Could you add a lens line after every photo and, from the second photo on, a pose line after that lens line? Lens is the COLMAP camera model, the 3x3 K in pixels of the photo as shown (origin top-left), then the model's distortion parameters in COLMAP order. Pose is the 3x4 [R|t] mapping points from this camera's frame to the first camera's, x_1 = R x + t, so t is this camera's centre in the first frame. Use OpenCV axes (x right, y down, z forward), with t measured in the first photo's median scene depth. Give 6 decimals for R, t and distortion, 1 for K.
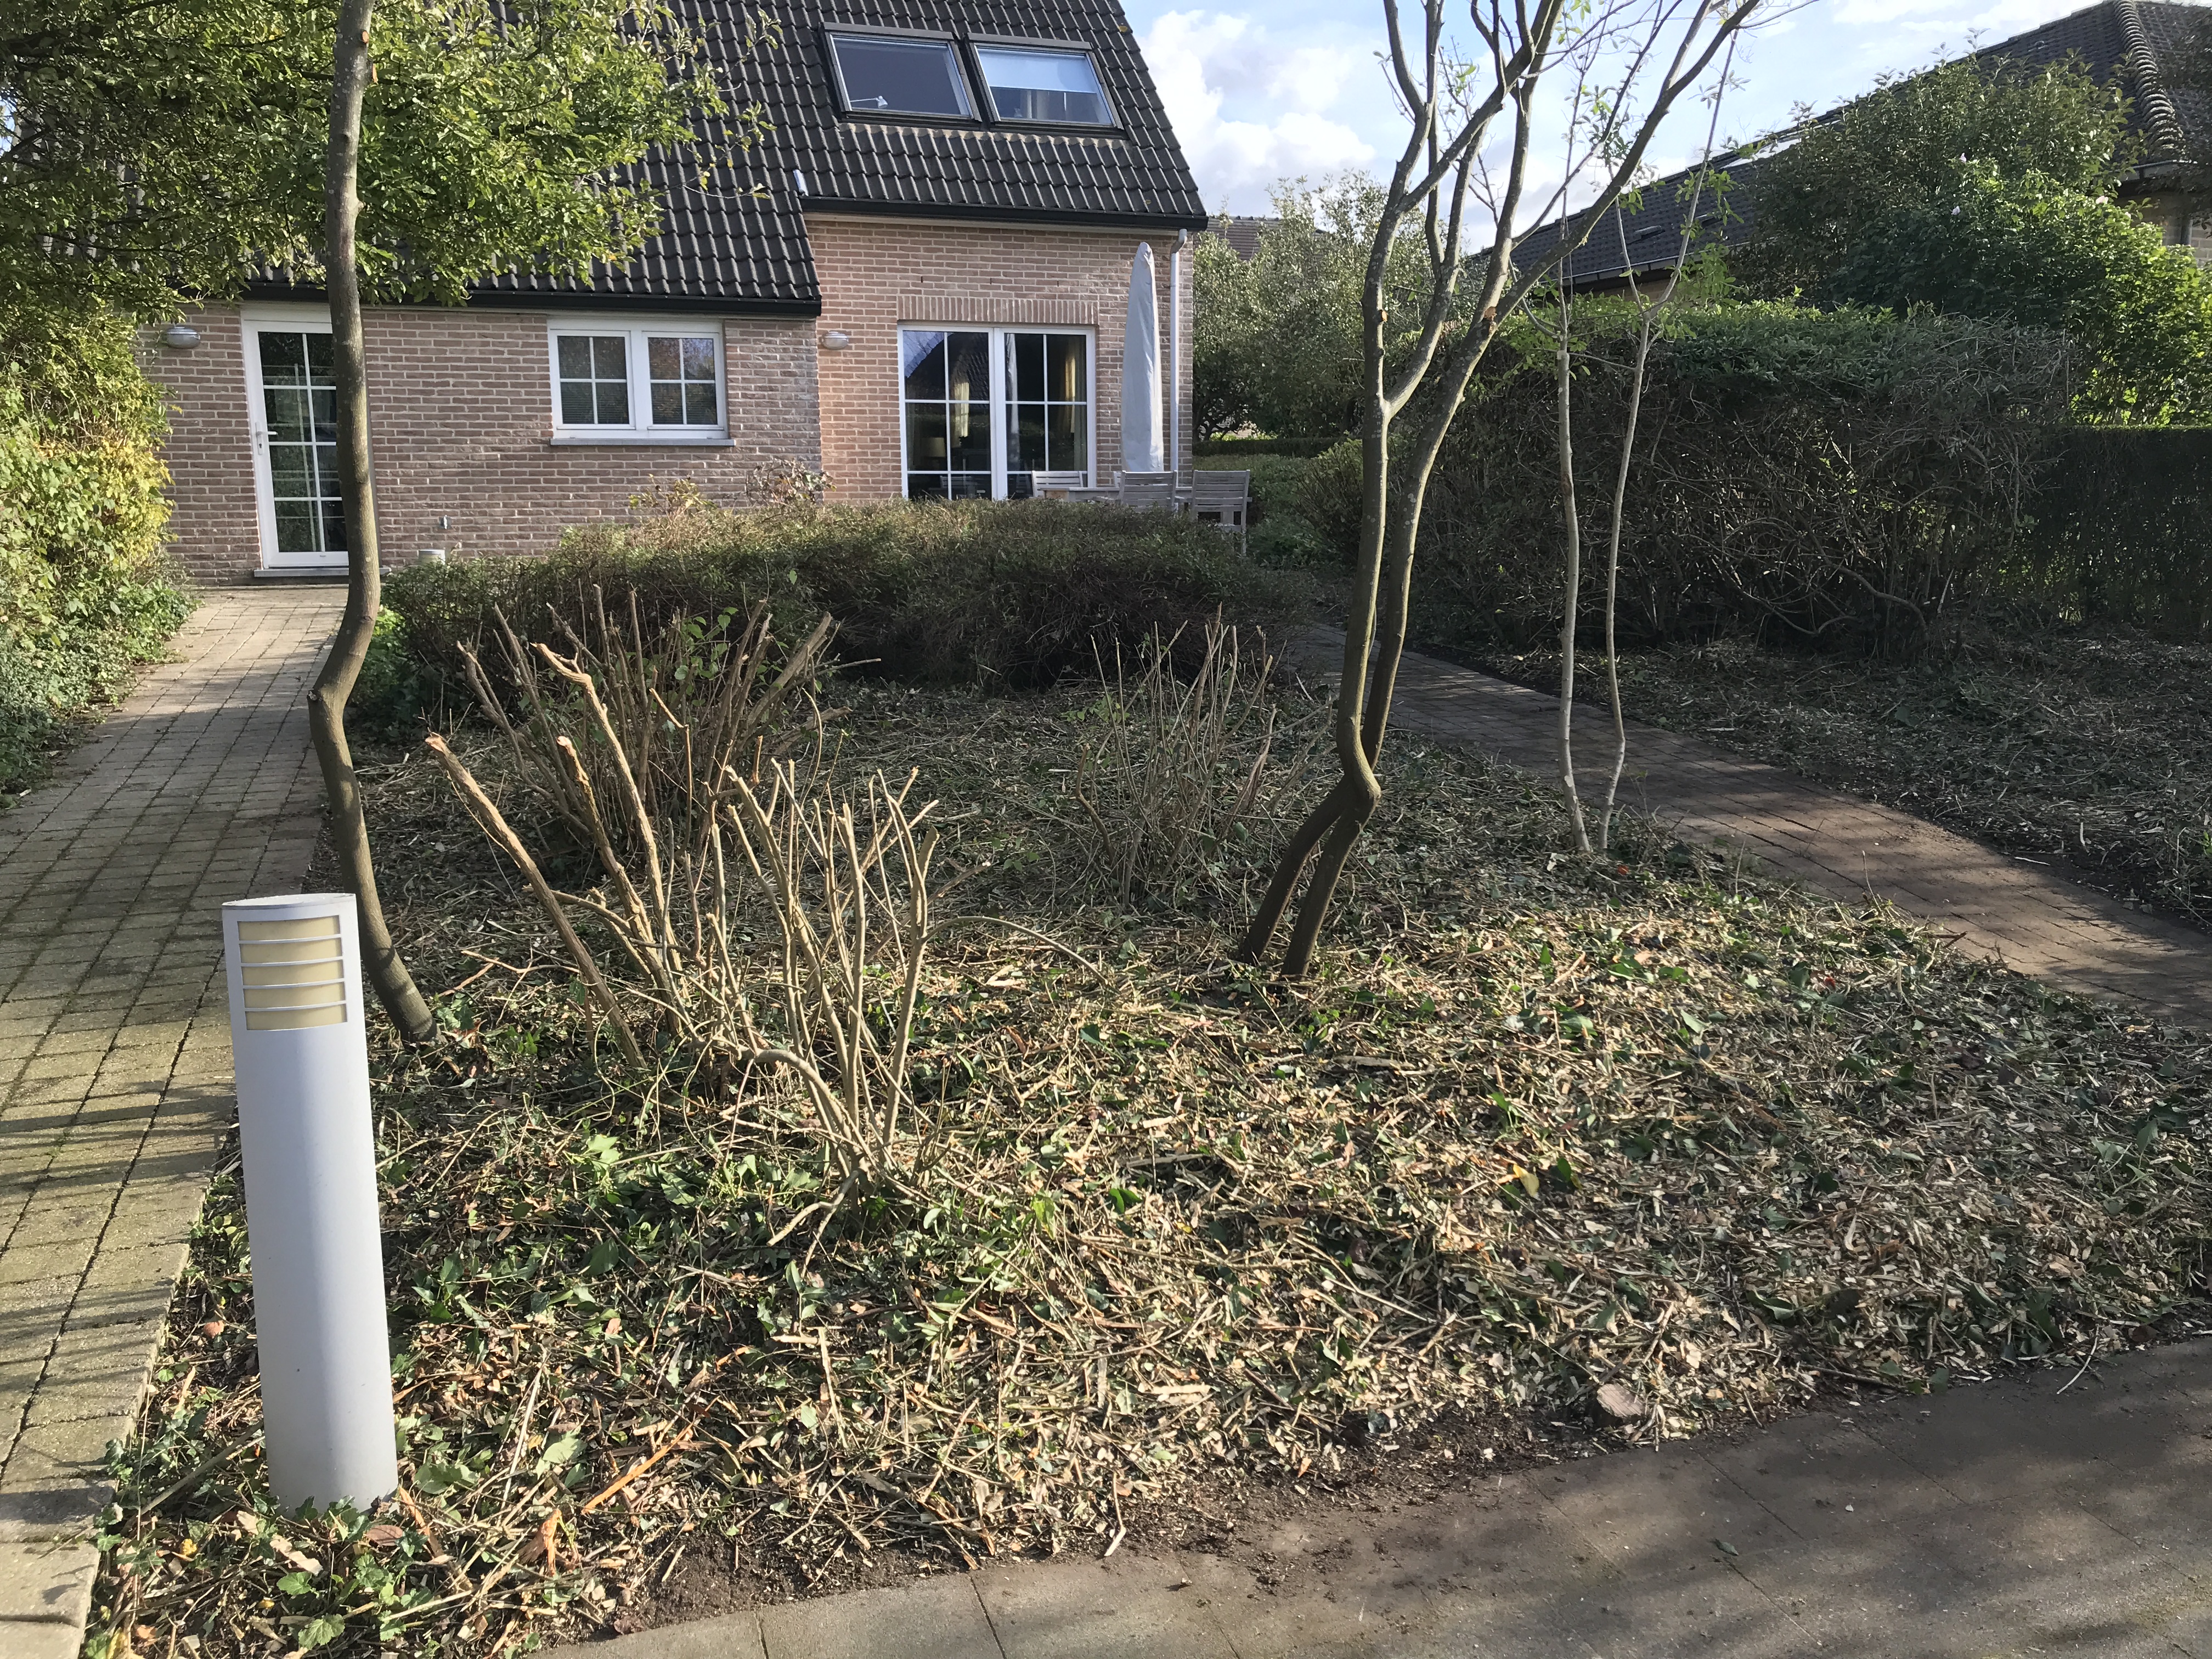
lens RADIAL K [[1780.5, 0, 1096.2], [0, 1780.5, 815.5], [0, 0, 1]] dist [0.008276, 0.010632]
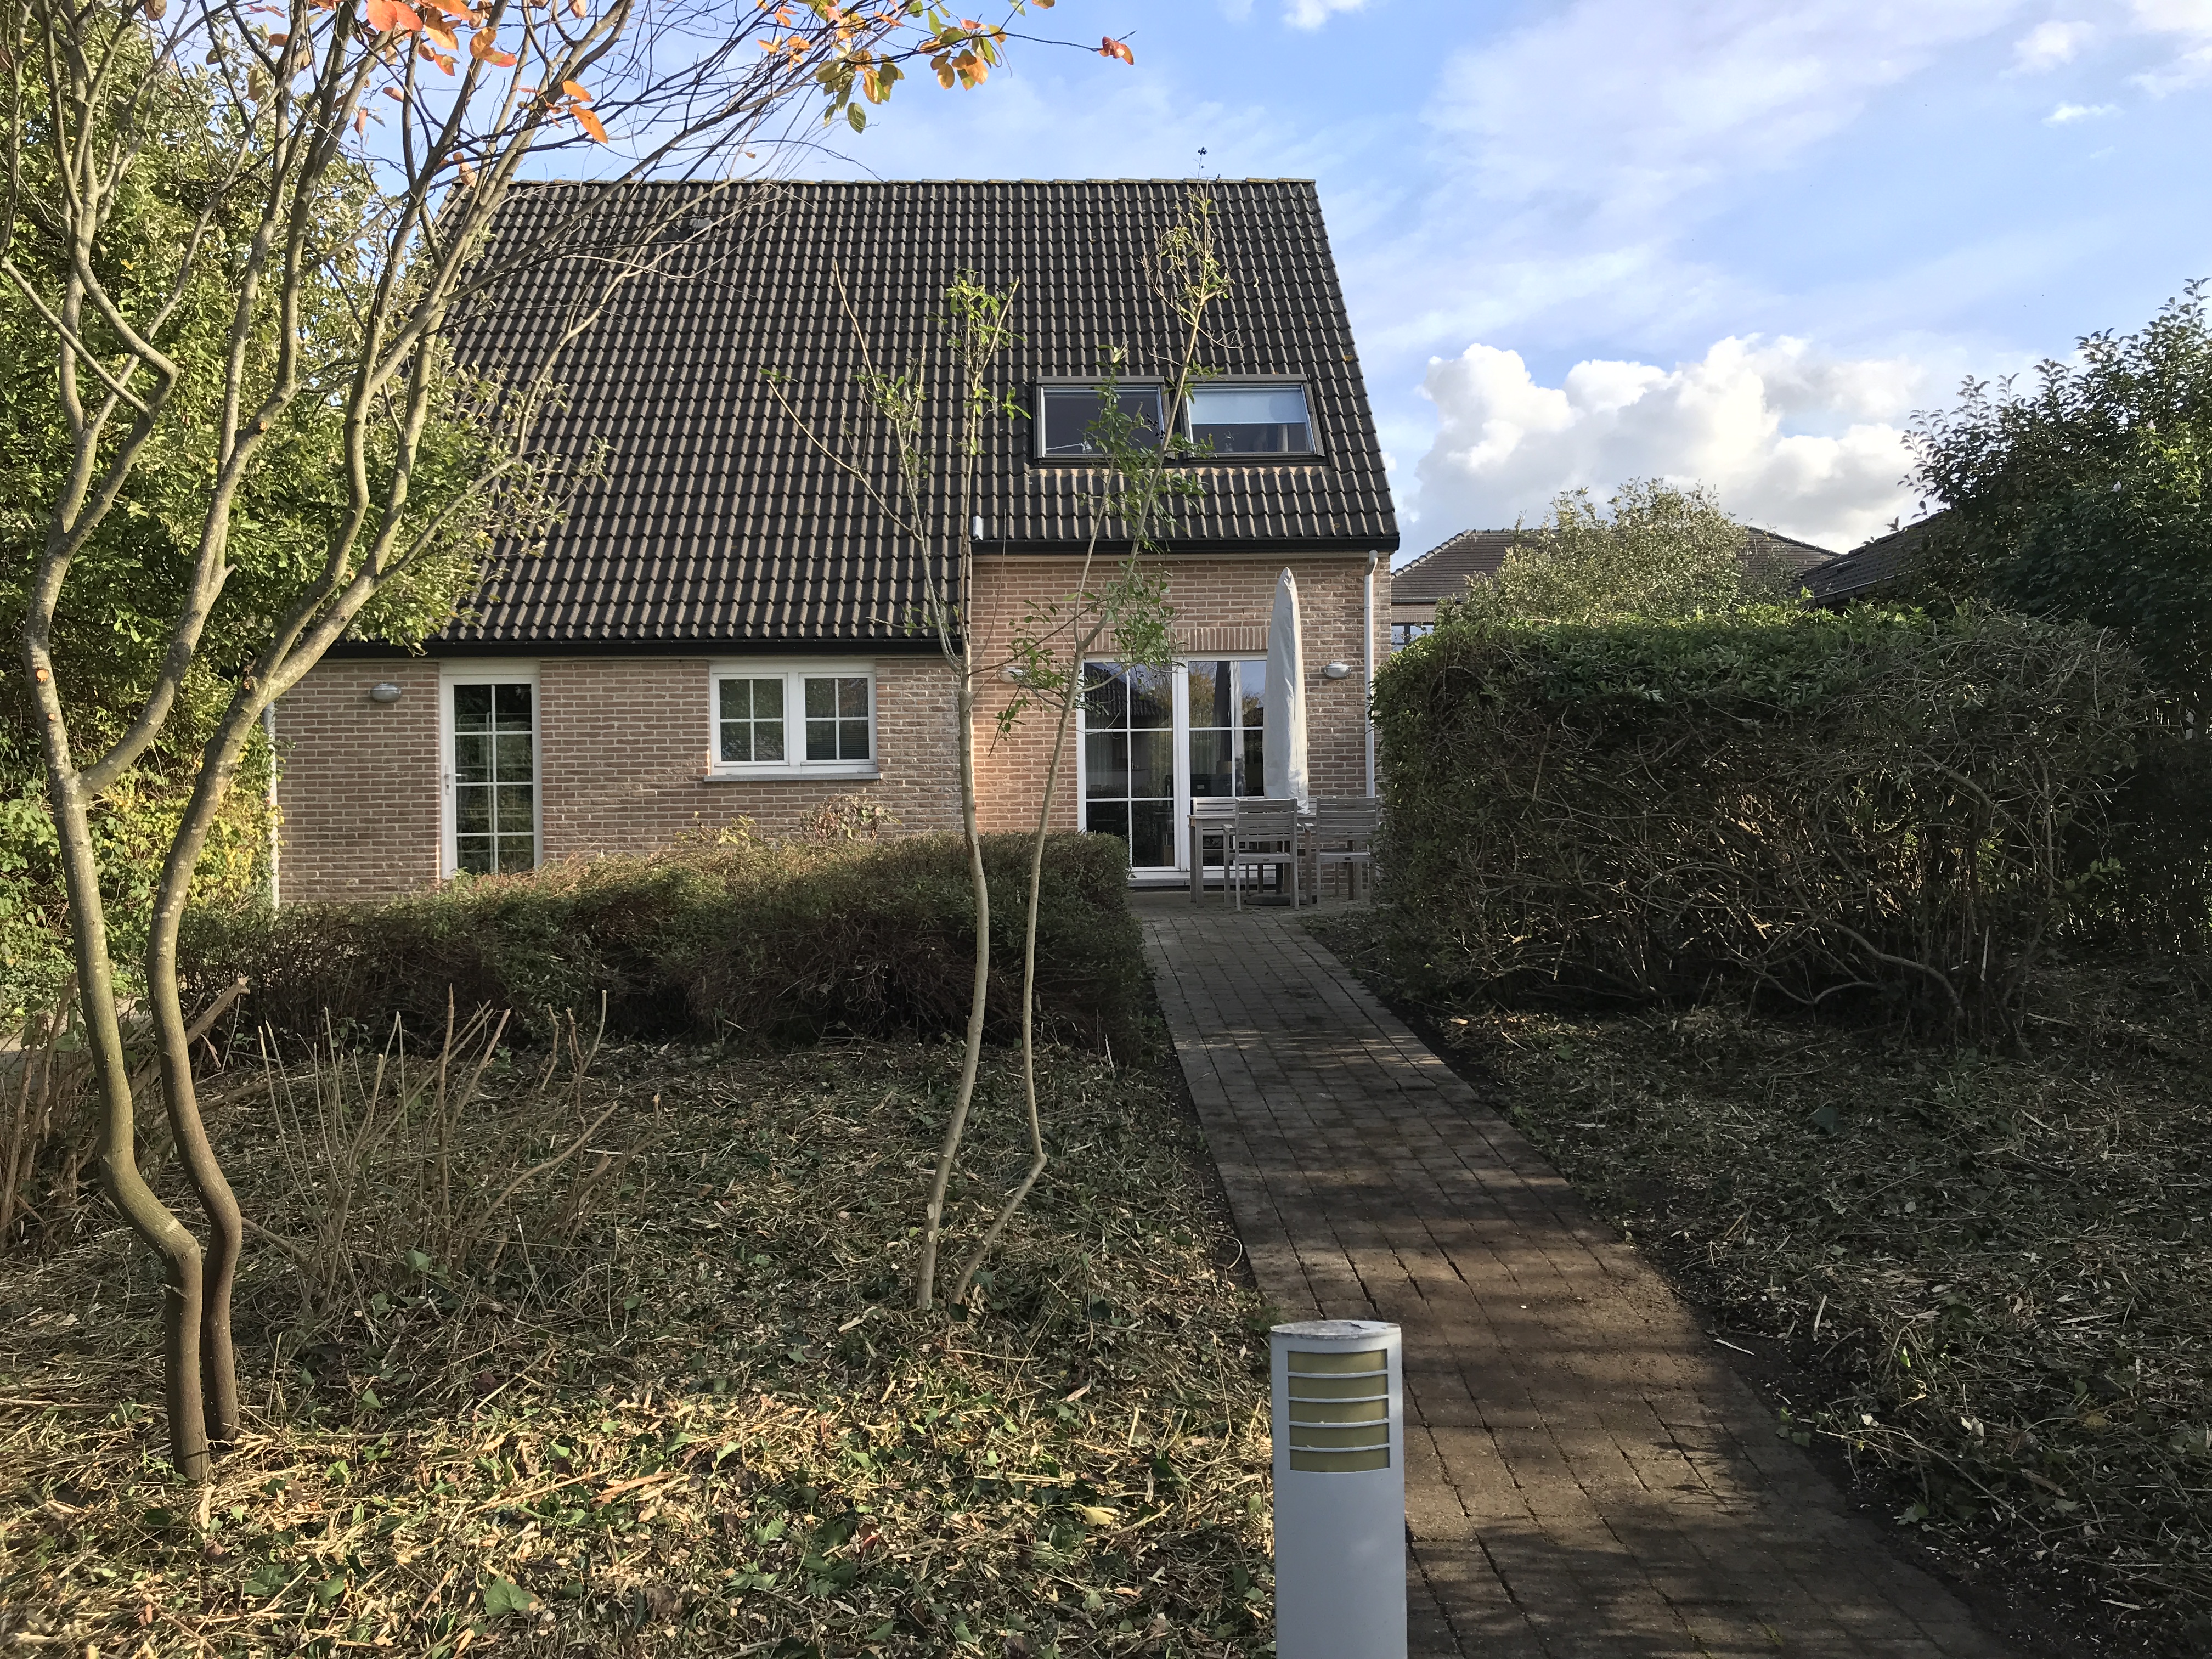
lens RADIAL K [[1771.5, 0, 1092.7], [0, 1771.5, 833.0], [0, 0, 1]] dist [0.056296, -0.082673]
pose [[0.951905, -0.002659, -0.306383, 0.223166], [-0.048556, 0.986016, -0.159418, -0.022830], [0.302523, 0.166628, 0.938464, 0.095500]]
